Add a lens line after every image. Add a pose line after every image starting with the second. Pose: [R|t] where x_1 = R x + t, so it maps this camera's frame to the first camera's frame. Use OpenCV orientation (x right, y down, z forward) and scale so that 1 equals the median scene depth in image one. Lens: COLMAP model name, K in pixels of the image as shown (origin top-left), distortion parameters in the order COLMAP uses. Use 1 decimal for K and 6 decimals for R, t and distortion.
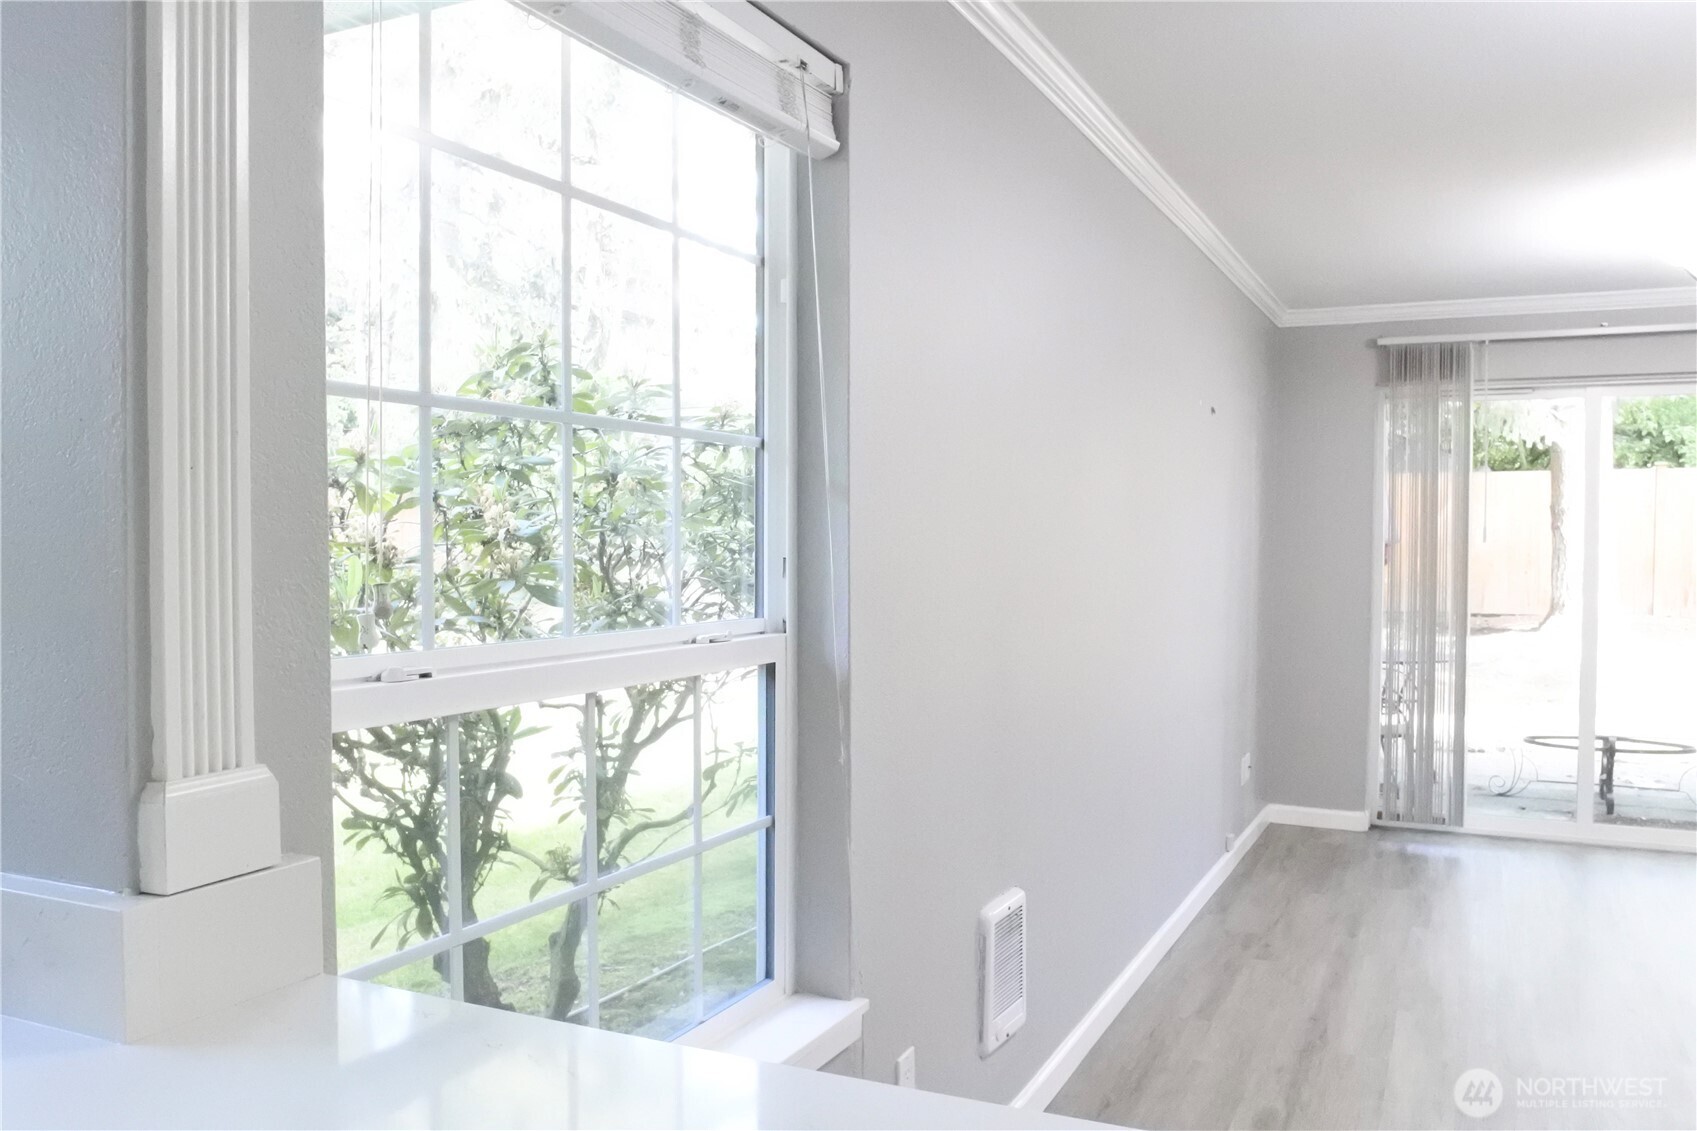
lens RADIAL K [[1356.3, 0, 854.8], [0, 1356.3, 581.5], [0, 0, 1]] dist [-0.092136, 0.075372]
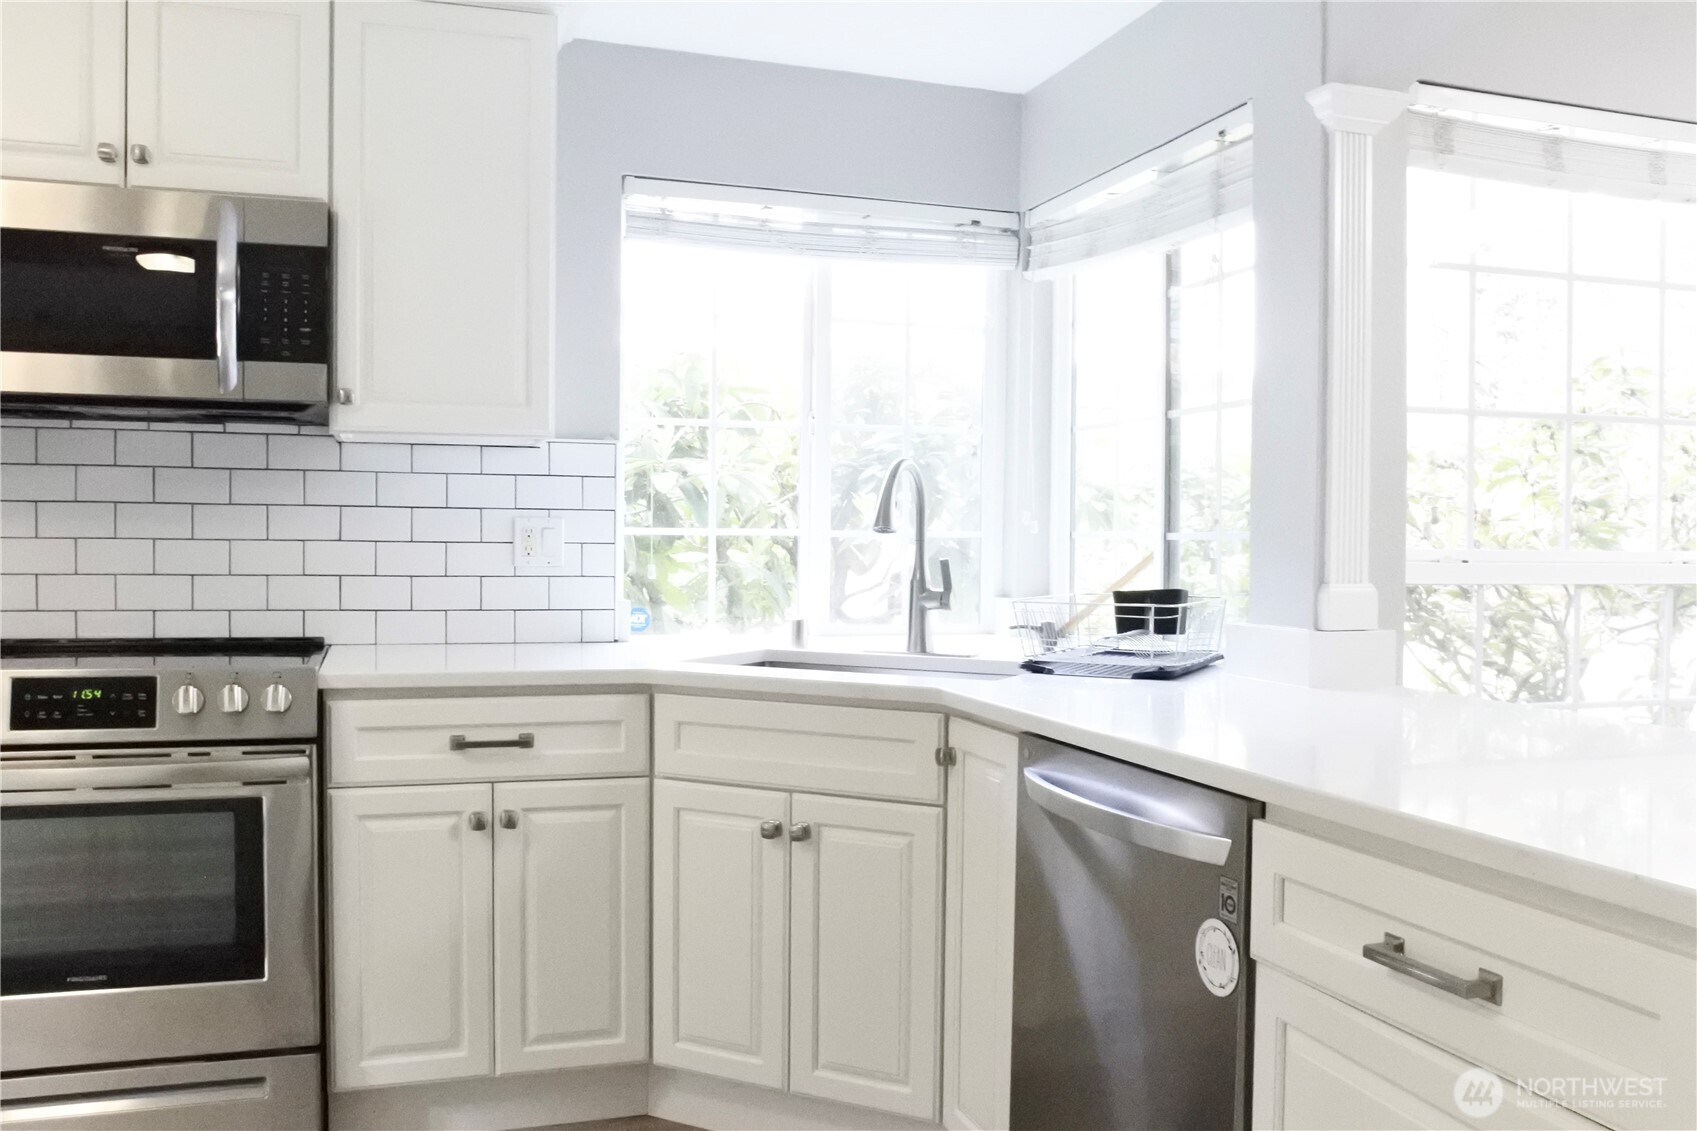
lens RADIAL K [[1356.3, 0, 854.8], [0, 1356.3, 581.5], [0, 0, 1]] dist [-0.092136, 0.075372]
pose [[0.679270, 0.032153, -0.733183, 0.455510], [-0.031805, 0.999391, 0.014362, 0.100688], [0.733199, 0.013563, 0.679879, -0.862647]]
